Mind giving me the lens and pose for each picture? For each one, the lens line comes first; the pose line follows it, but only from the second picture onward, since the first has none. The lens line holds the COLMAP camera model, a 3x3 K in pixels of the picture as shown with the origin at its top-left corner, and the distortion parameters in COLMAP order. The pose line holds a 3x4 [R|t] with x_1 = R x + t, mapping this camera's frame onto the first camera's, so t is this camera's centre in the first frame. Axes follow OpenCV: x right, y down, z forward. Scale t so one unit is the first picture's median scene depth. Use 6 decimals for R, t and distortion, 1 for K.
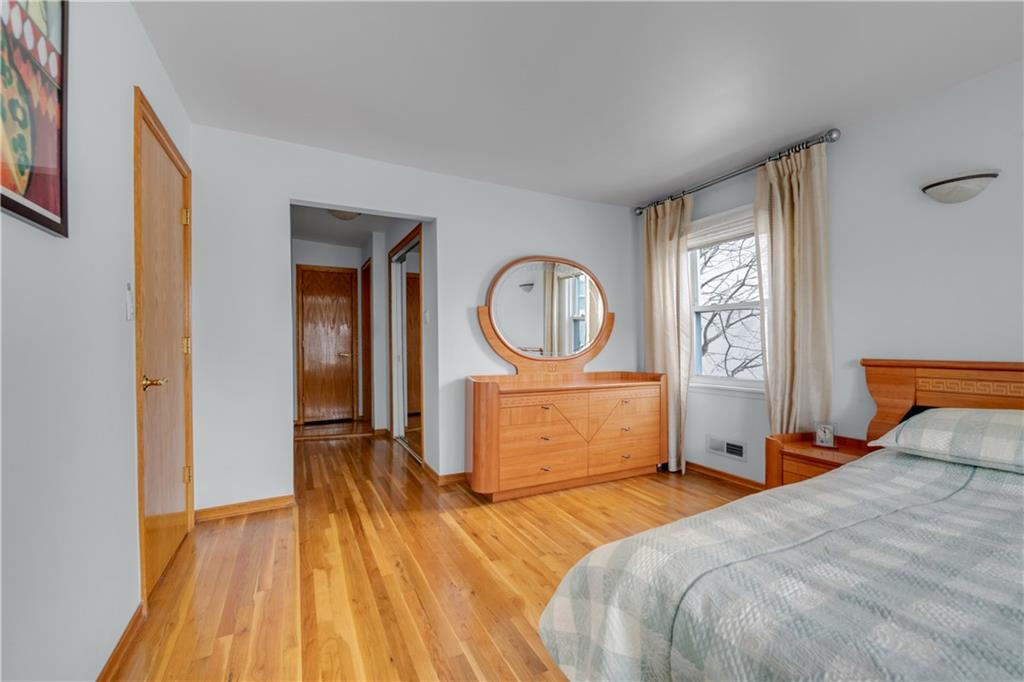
lens RADIAL K [[421.2, 0, 510.5], [0, 421.2, 346.5], [0, 0, 1]] dist [-0.008034, -0.000630]
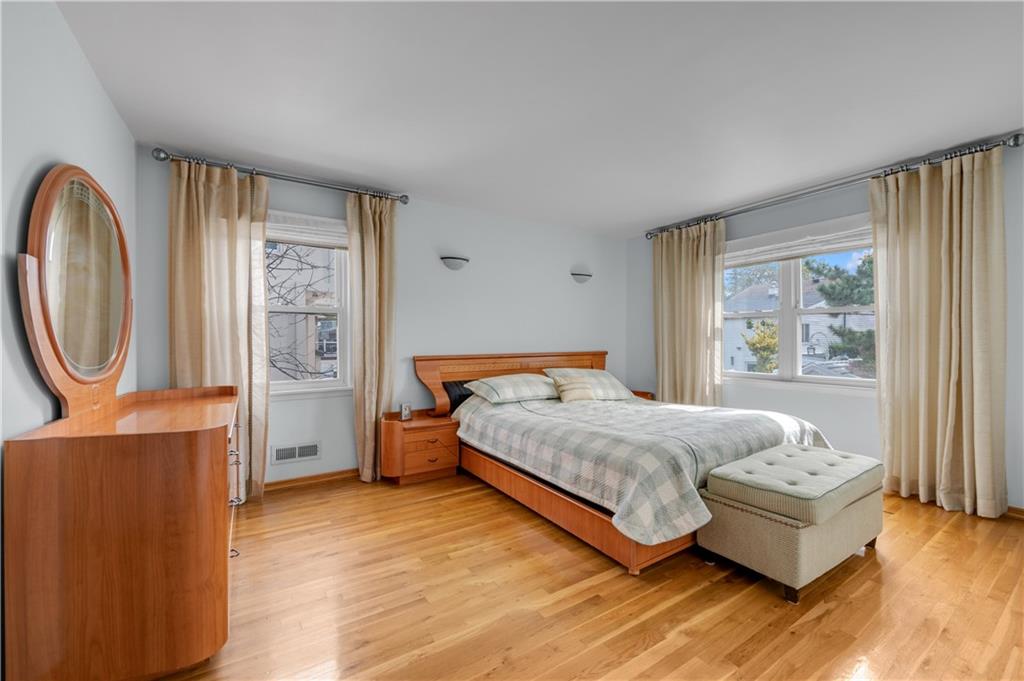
lens RADIAL K [[421.2, 0, 511.0], [0, 421.2, 341.5], [0, 0, 1]] dist [-0.008034, -0.000630]
pose [[-0.118726, 0.004952, 0.992915, -0.590330], [0.008325, 0.999957, -0.003992, -0.011638], [-0.992892, 0.007792, -0.118762, 0.697433]]
